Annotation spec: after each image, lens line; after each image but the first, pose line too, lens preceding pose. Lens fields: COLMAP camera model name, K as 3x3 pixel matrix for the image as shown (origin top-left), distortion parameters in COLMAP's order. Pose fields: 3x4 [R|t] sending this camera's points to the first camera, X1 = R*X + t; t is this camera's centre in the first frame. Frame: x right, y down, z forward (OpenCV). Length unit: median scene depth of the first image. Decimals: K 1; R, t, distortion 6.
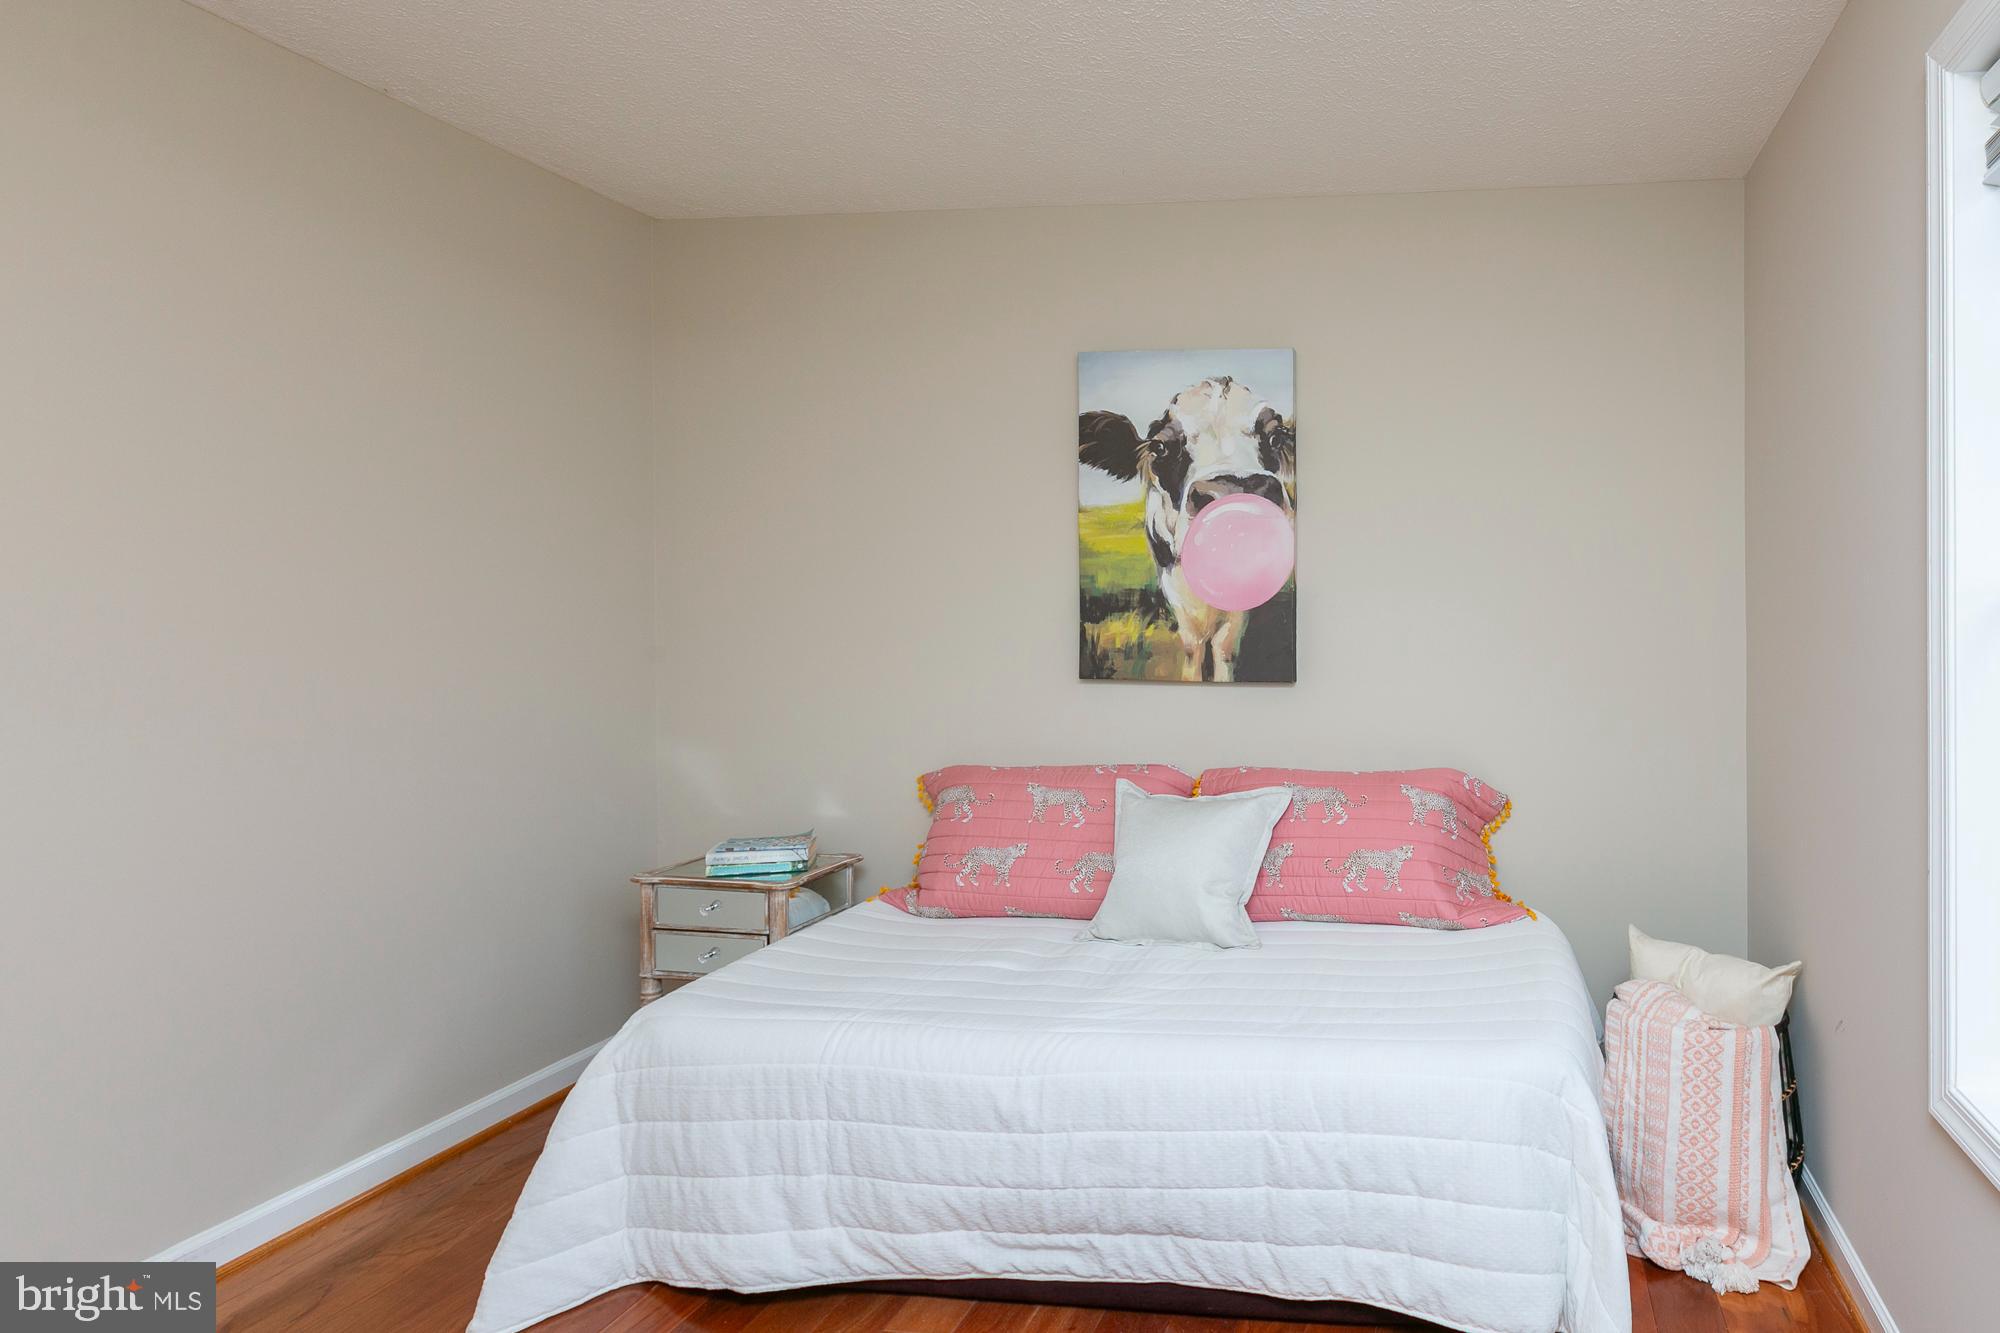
lens RADIAL K [[997.6, 0, 990.5], [0, 997.6, 631.5], [0, 0, 1]] dist [-0.002525, -0.000966]
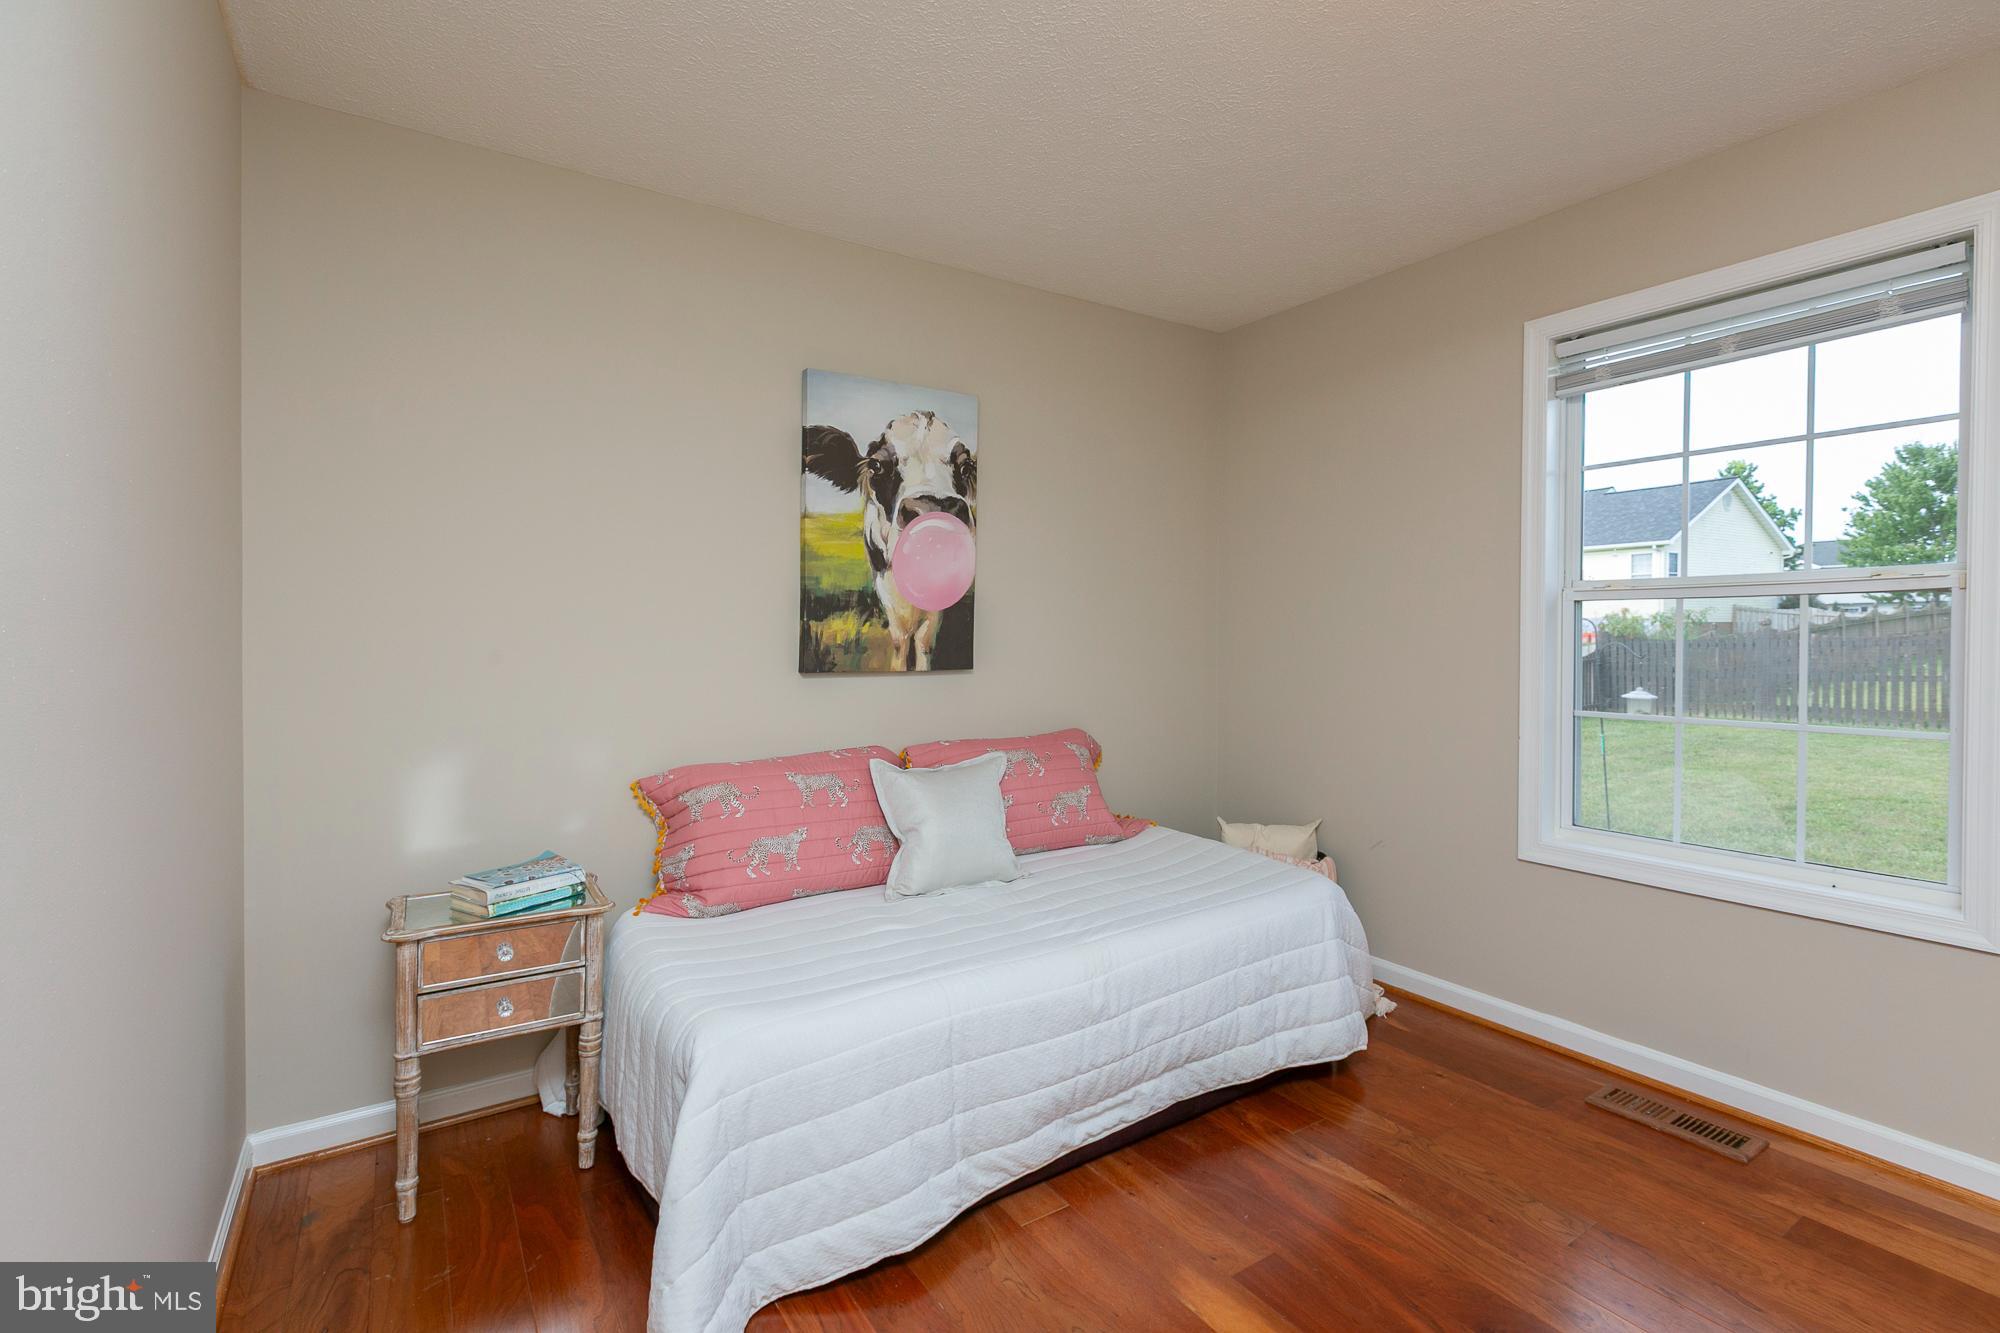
lens RADIAL K [[915.4, 0, 1065.8], [0, 915.4, 637.1], [0, 0, 1]] dist [0.009057, -0.001614]
pose [[0.756239, -0.009401, 0.654228, -0.350598], [0.011274, 0.999936, 0.001337, 0.011066], [-0.654198, 0.006365, 0.756296, 0.075903]]
